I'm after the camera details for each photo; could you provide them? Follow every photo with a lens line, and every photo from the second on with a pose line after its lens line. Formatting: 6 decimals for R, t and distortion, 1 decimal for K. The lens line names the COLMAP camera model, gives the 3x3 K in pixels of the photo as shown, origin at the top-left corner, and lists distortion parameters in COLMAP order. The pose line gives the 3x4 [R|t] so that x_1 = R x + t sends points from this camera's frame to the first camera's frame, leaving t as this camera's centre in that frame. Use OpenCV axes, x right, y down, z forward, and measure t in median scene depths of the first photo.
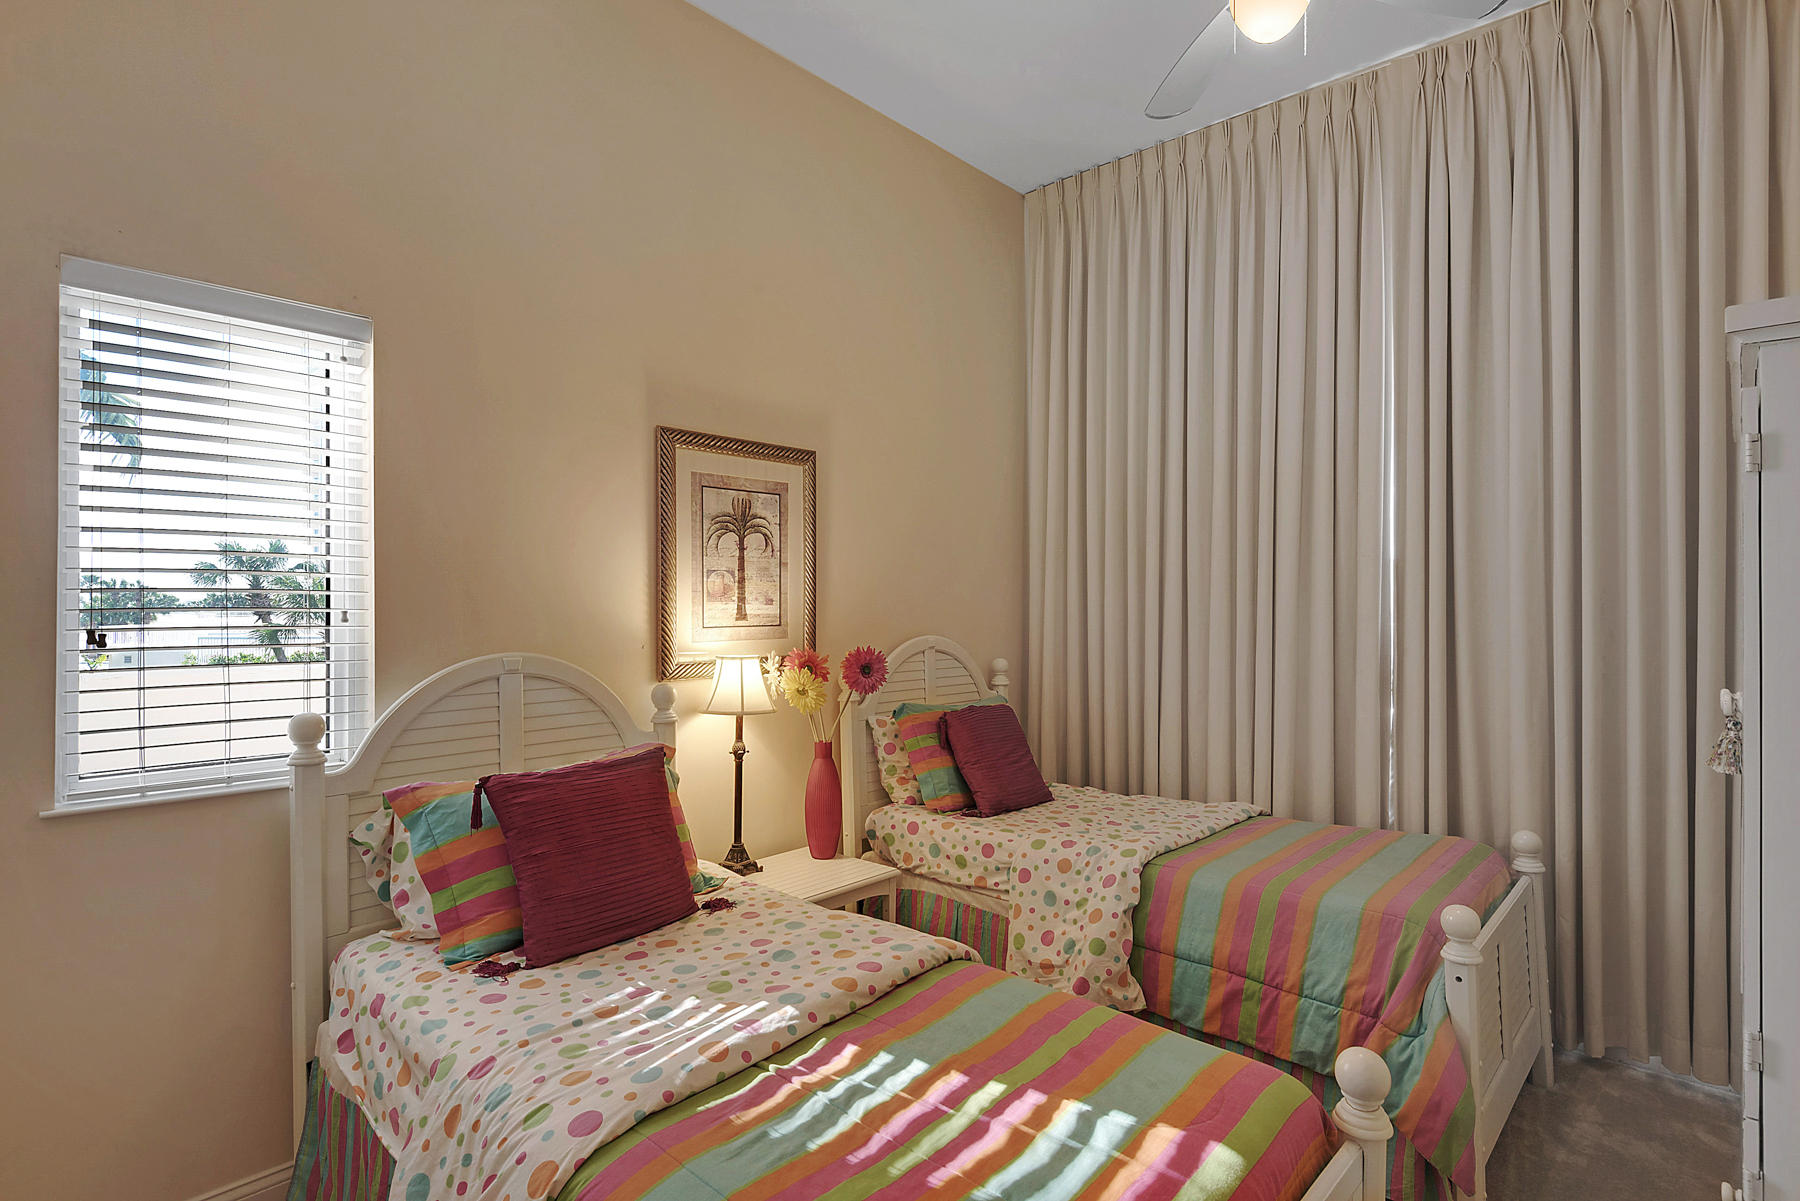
lens RADIAL K [[884.0, 0, 935.7], [0, 884.0, 588.4], [0, 0, 1]] dist [-0.001462, -0.001092]
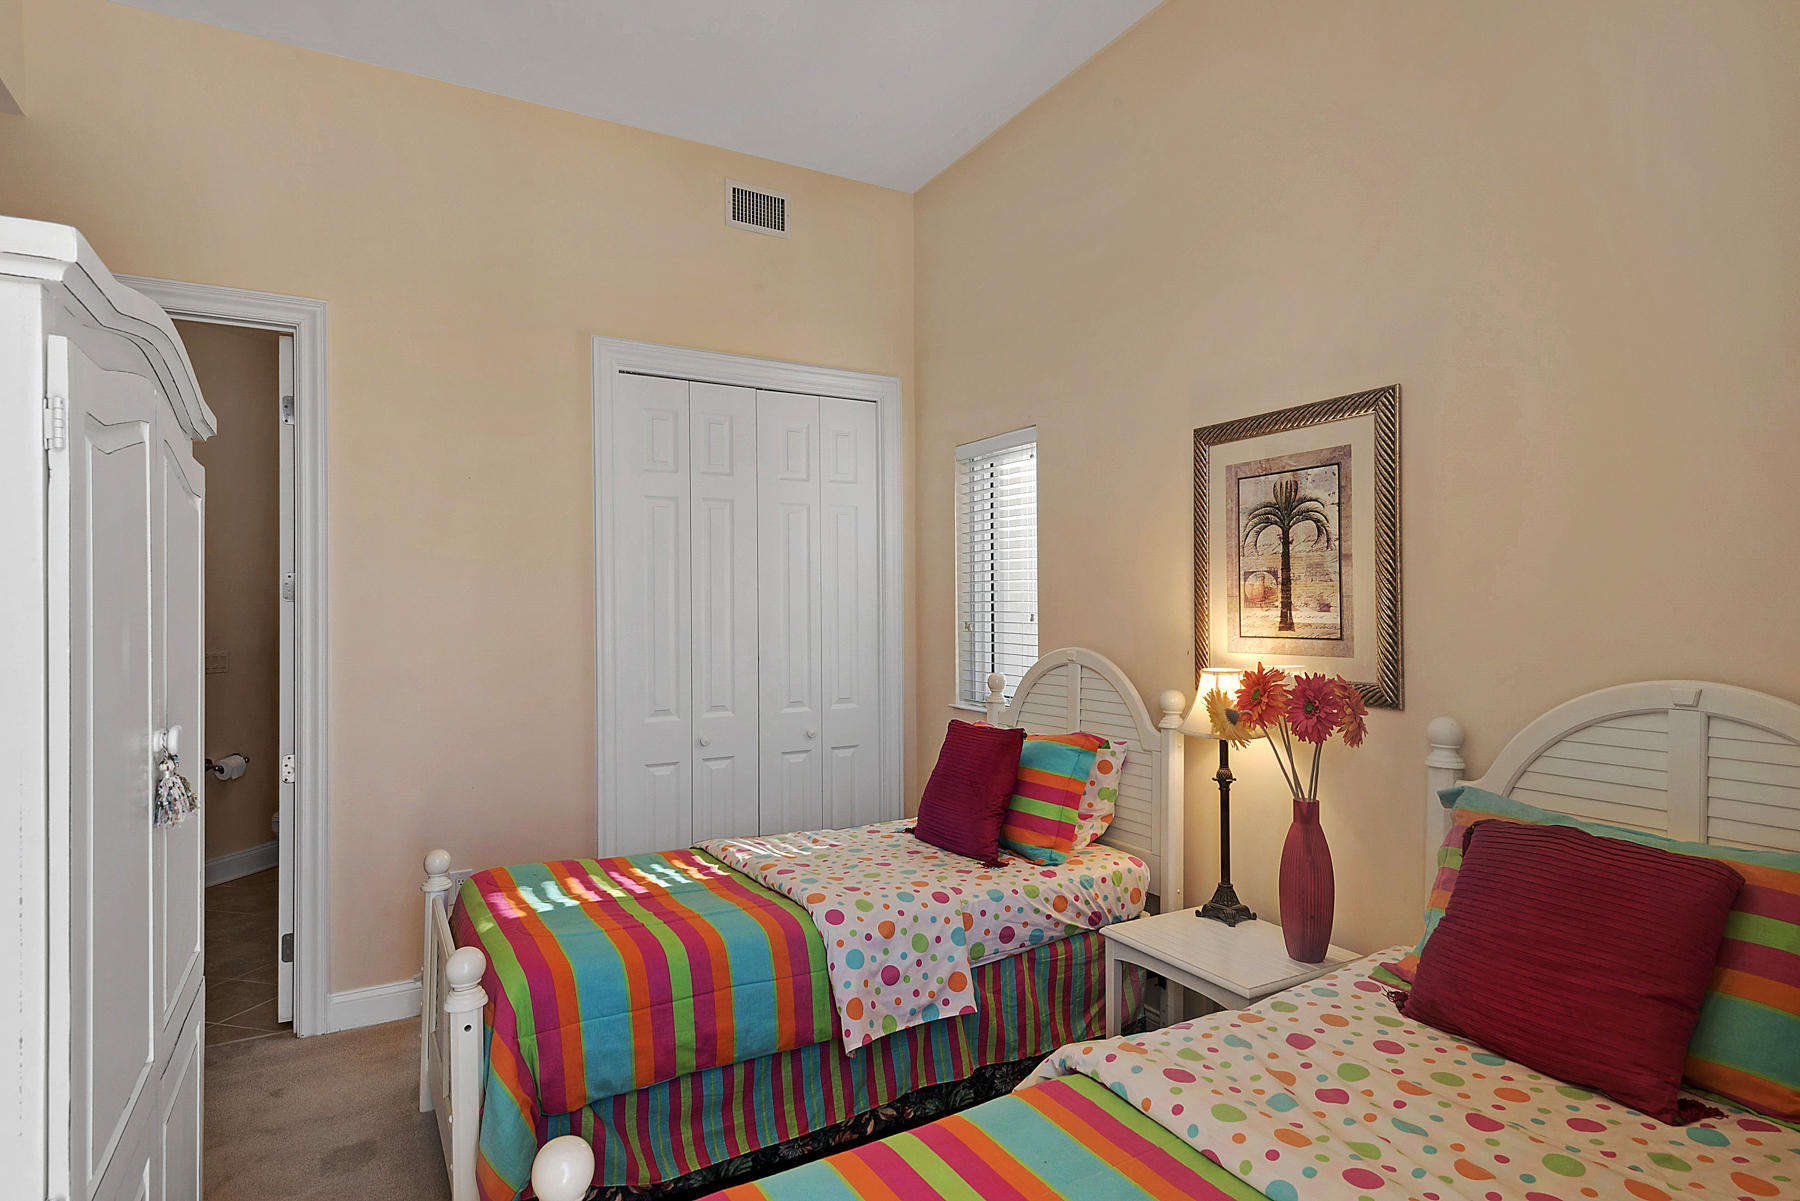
lens RADIAL K [[966.9, 0, 904.3], [0, 966.9, 608.5], [0, 0, 1]] dist [0.022322, -0.008173]
pose [[-0.308889, -0.006910, -0.951073, 0.749065], [0.009854, 0.999897, -0.010465, 0.021981], [0.951047, -0.012605, -0.308789, 0.947505]]
